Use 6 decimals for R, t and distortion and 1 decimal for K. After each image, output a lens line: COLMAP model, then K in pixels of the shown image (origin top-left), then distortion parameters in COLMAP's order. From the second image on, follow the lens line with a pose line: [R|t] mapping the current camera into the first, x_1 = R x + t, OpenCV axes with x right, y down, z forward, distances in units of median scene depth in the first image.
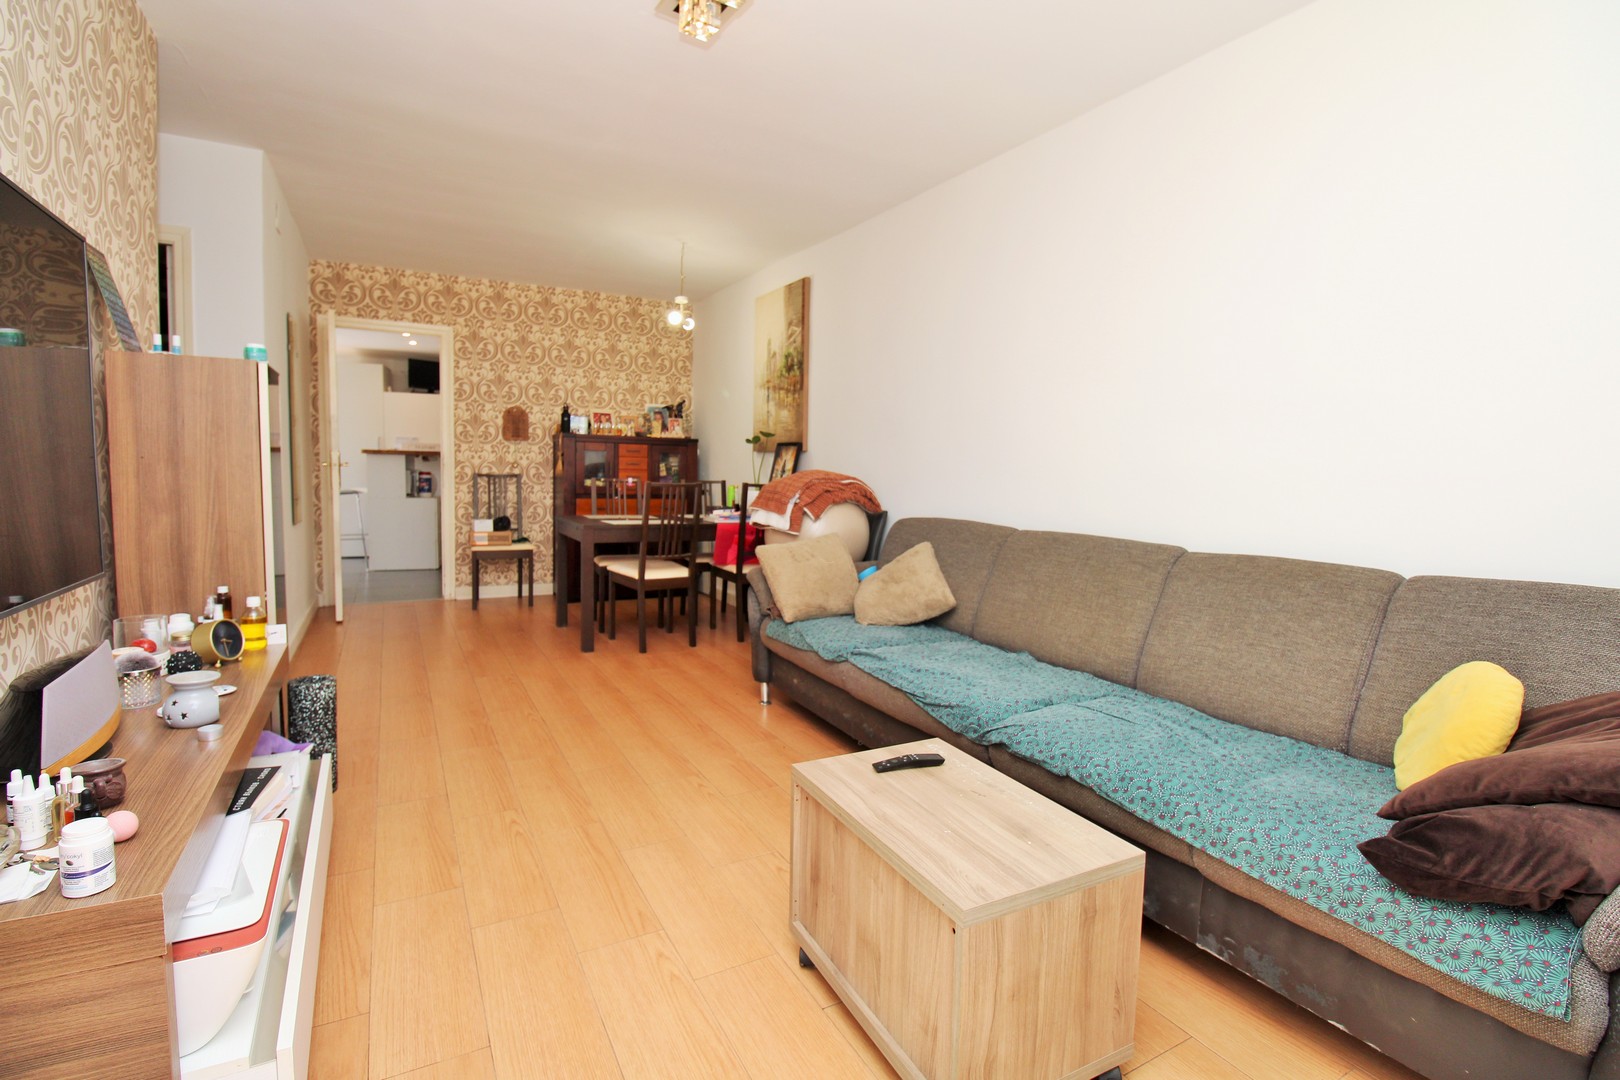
lens RADIAL K [[770.0, 0, 817.7], [0, 770.0, 532.3], [0, 0, 1]] dist [-0.010858, -0.003736]
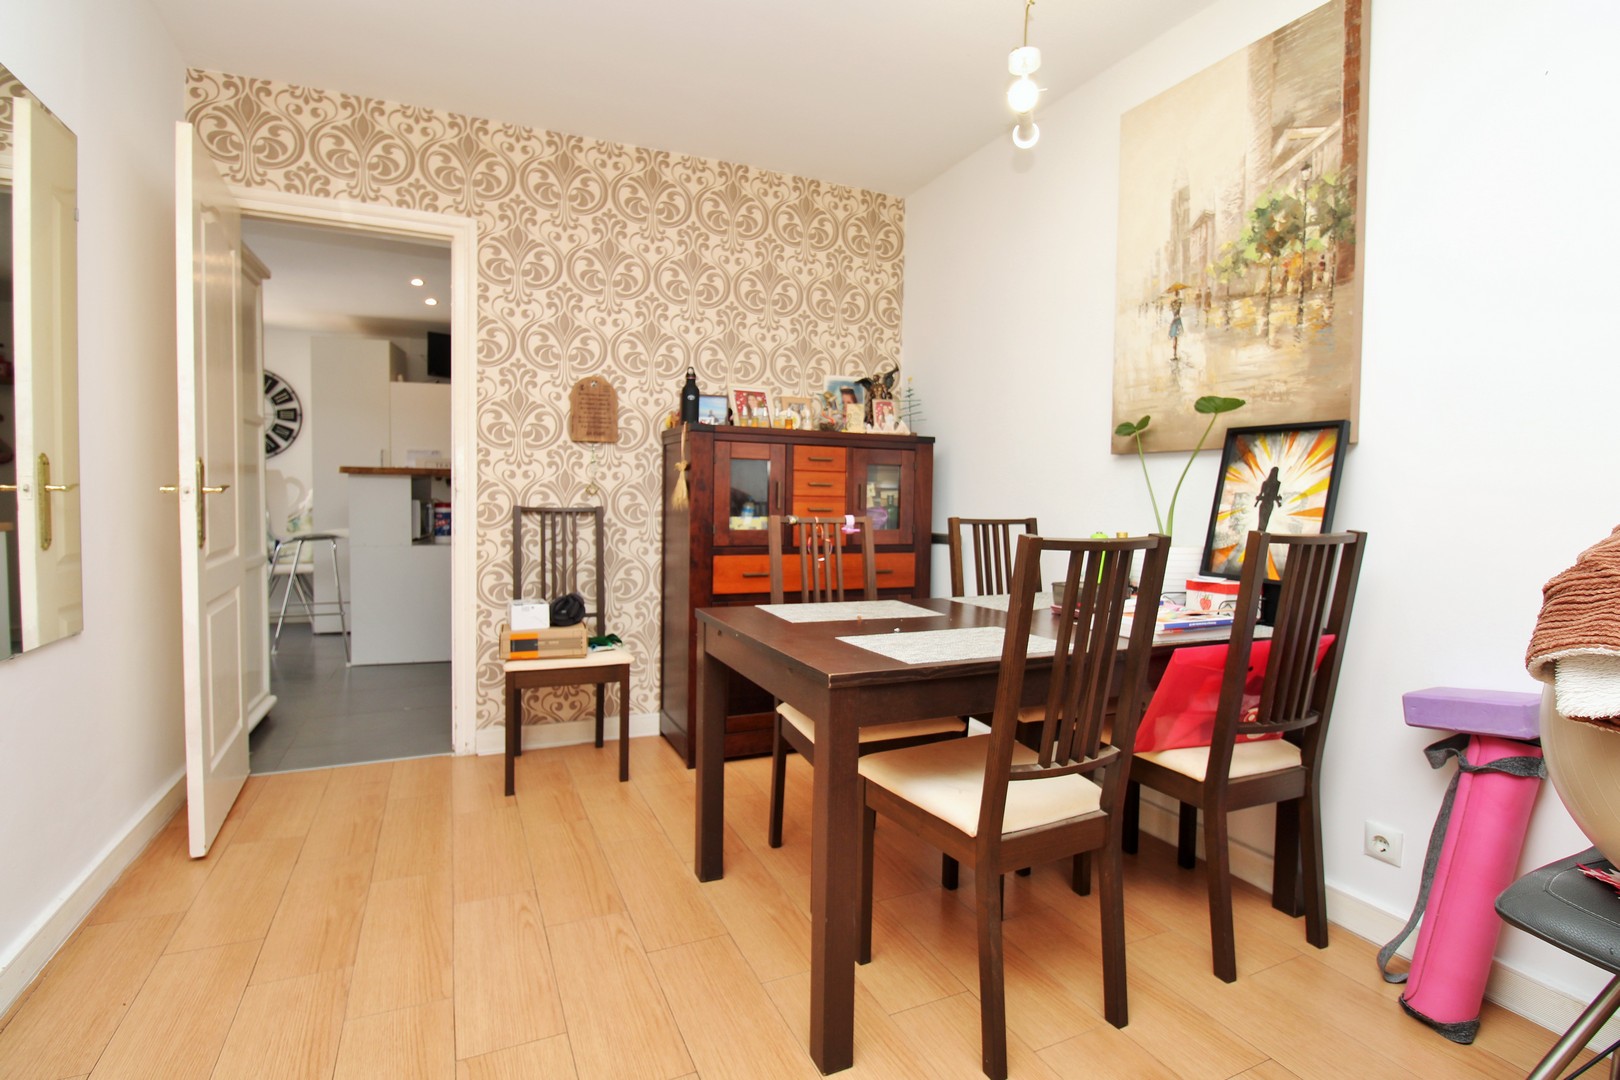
lens RADIAL K [[770.0, 0, 801.1], [0, 770.0, 528.6], [0, 0, 1]] dist [-0.010858, -0.003736]
pose [[0.996549, -0.005421, -0.082824, -0.214288], [0.002232, 0.999254, -0.038548, -0.041632], [0.082971, 0.038230, 0.995818, 0.505151]]
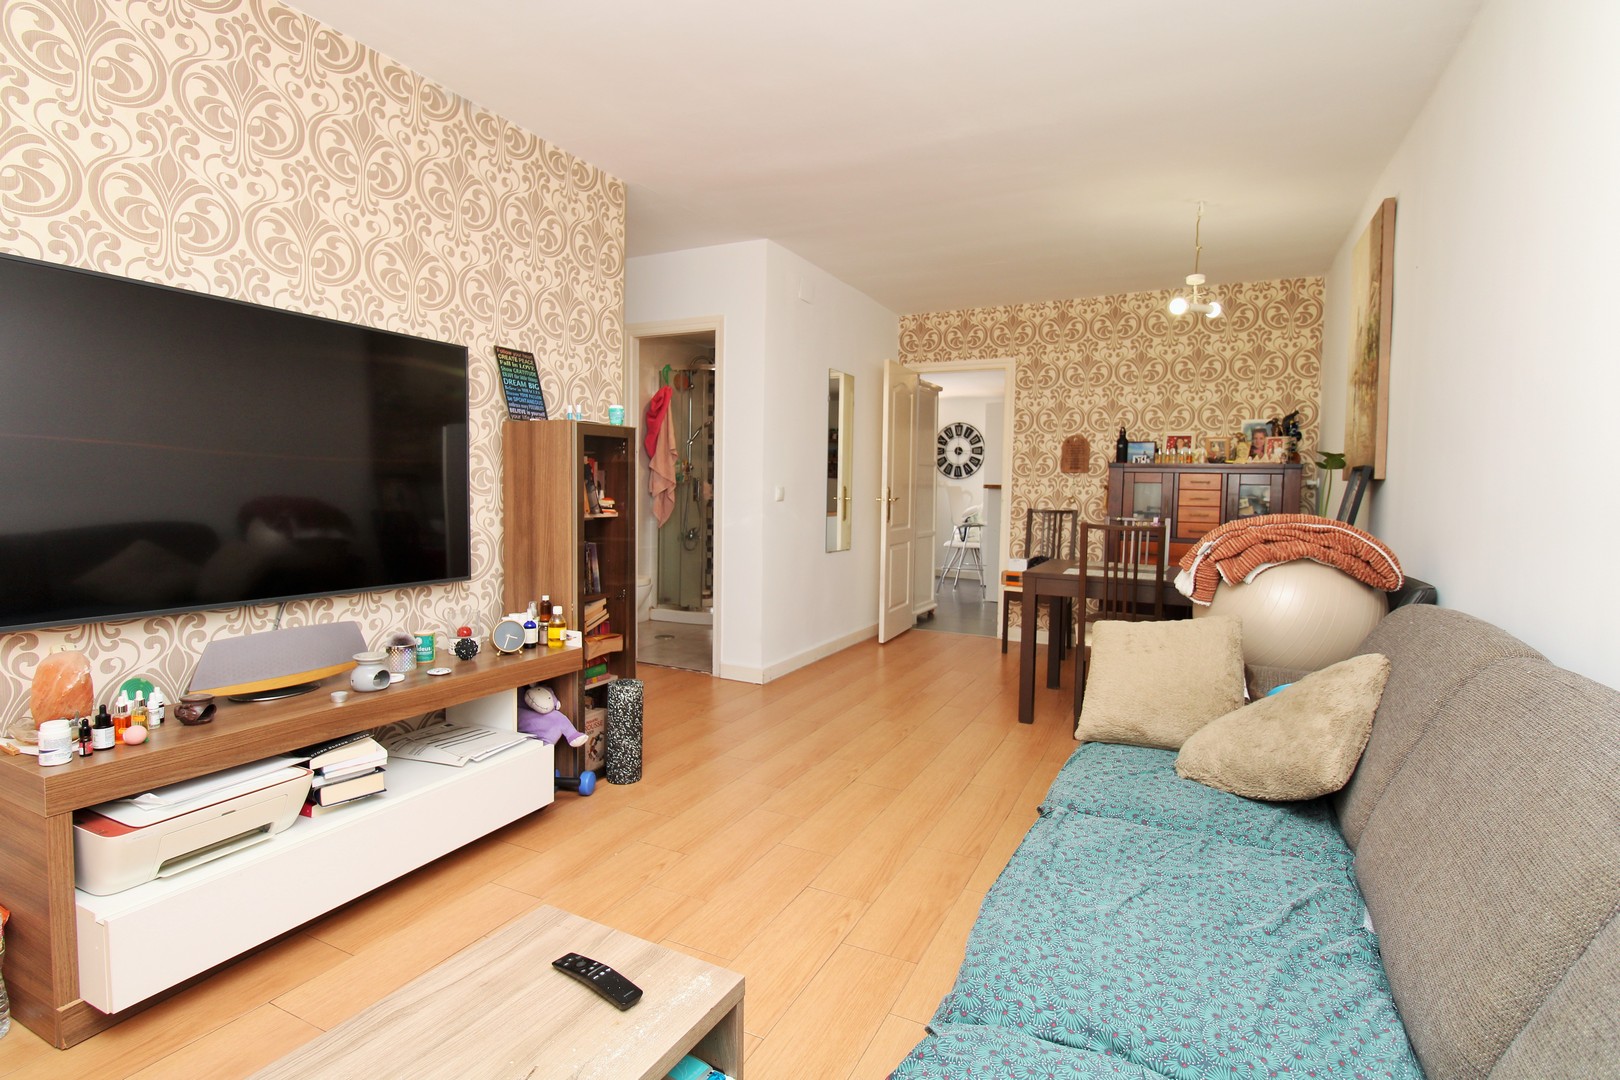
lens RADIAL K [[804.5, 0, 800.9], [0, 804.5, 534.3], [0, 0, 1]] dist [-0.011250, -0.003714]
pose [[0.546223, 0.036990, -0.836822, 0.224519], [-0.071583, 0.997431, -0.002635, -0.022811], [0.834575, 0.061342, 0.547468, 0.227251]]
